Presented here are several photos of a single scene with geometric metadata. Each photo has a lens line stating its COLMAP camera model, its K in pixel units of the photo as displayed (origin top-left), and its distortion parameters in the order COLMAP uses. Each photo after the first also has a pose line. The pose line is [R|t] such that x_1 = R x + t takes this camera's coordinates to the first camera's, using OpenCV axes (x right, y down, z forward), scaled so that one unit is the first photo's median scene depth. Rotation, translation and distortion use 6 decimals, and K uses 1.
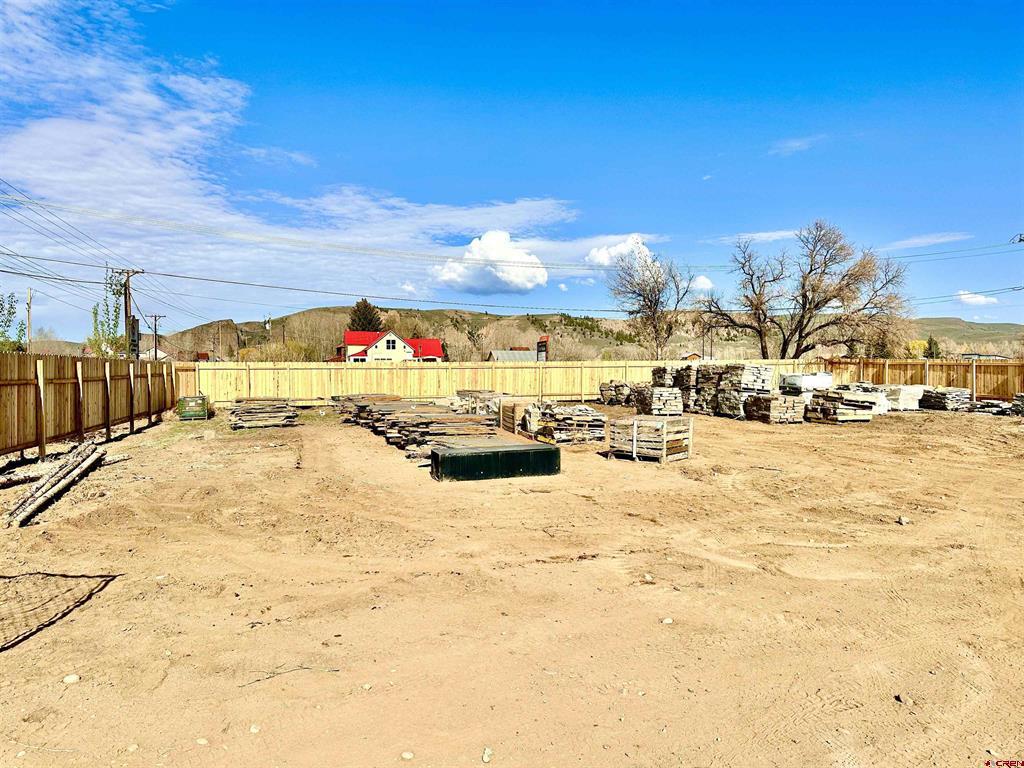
lens RADIAL K [[711.9, 0, 512.0], [0, 711.9, 384.0], [0, 0, 1]] dist [0.104302, -0.134516]
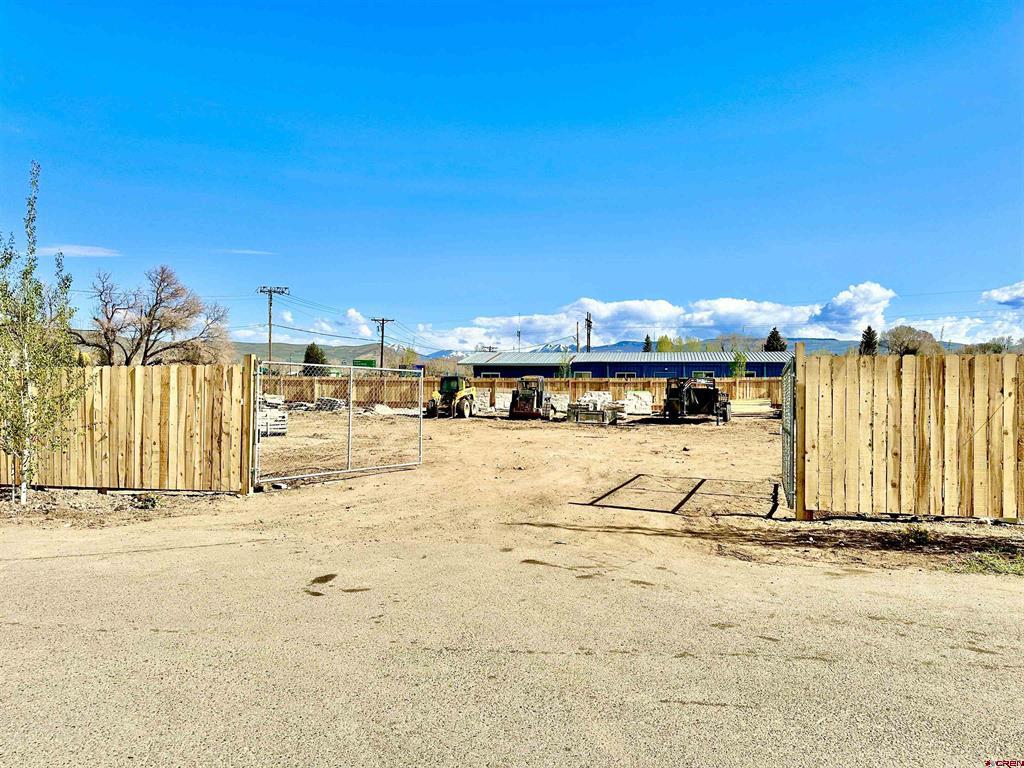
lens RADIAL K [[704.2, 0, 512.0], [0, 704.2, 384.0], [0, 0, 1]] dist [0.208014, -0.439263]
pose [[0.485133, -0.004570, 0.874428, -0.364427], [0.018481, 0.999817, -0.005028, -0.001159], [-0.874245, 0.018600, 0.485129, -0.133487]]
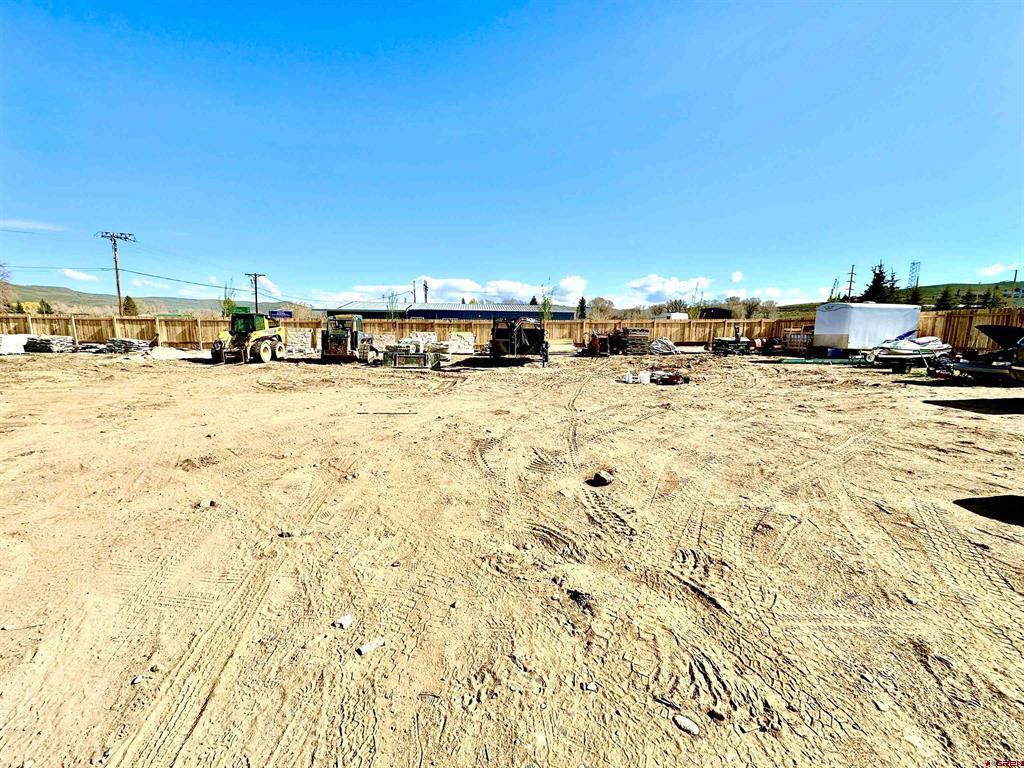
lens RADIAL K [[403.9, 0, 512.0], [0, 403.9, 384.0], [0, 0, 1]] dist [-0.007115, -0.000648]
pose [[0.193292, -0.135637, 0.971721, 0.021513], [0.013486, 0.990672, 0.135600, 0.003716], [-0.981049, -0.013106, 0.193318, 0.006609]]
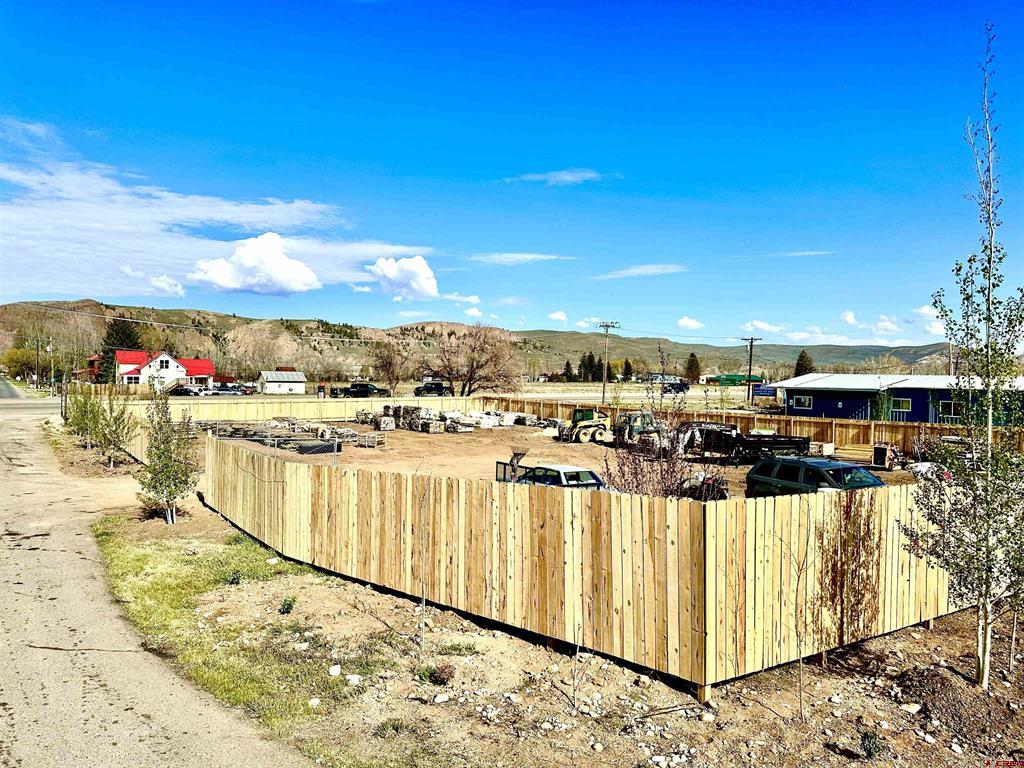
lens RADIAL K [[711.9, 0, 512.0], [0, 711.9, 384.0], [0, 0, 1]] dist [0.104302, -0.134516]
pose [[0.944705, 0.011918, 0.327704, -0.080229], [-0.008171, 0.999885, -0.012809, -0.042698], [-0.327819, 0.009424, 0.944694, -0.689578]]
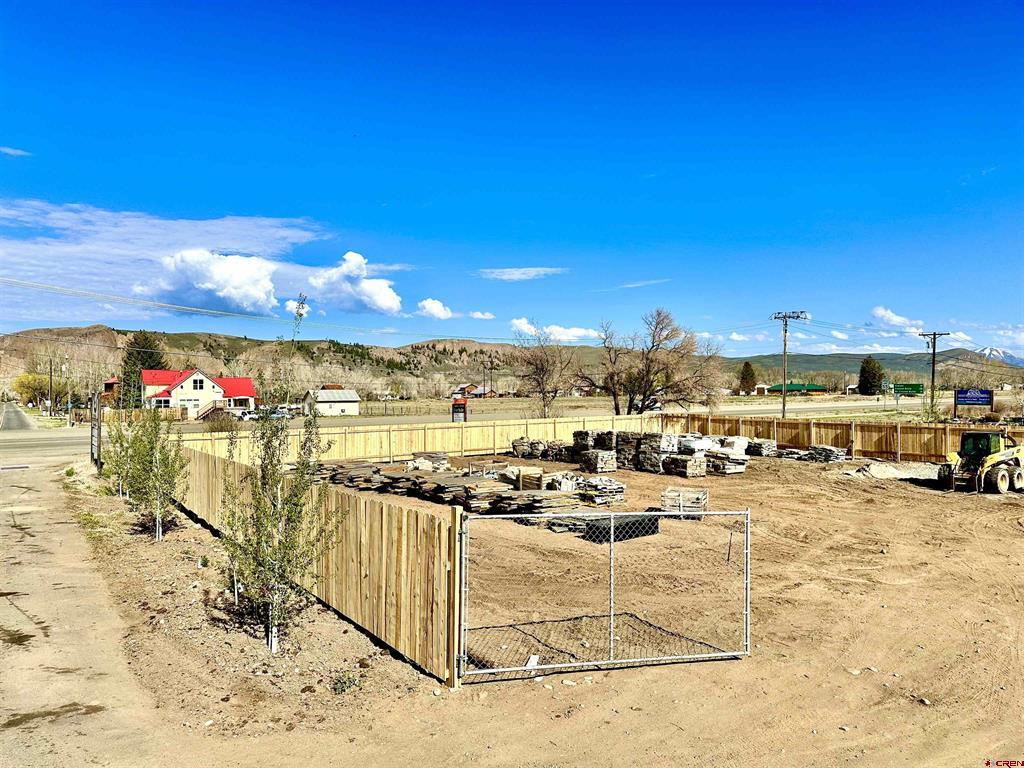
lens RADIAL K [[711.9, 0, 512.0], [0, 711.9, 384.0], [0, 0, 1]] dist [0.104302, -0.134516]
pose [[0.948768, -0.002302, 0.315966, -0.224193], [0.014271, 0.999265, -0.035574, -0.045575], [-0.315652, 0.038260, 0.948103, -0.126064]]
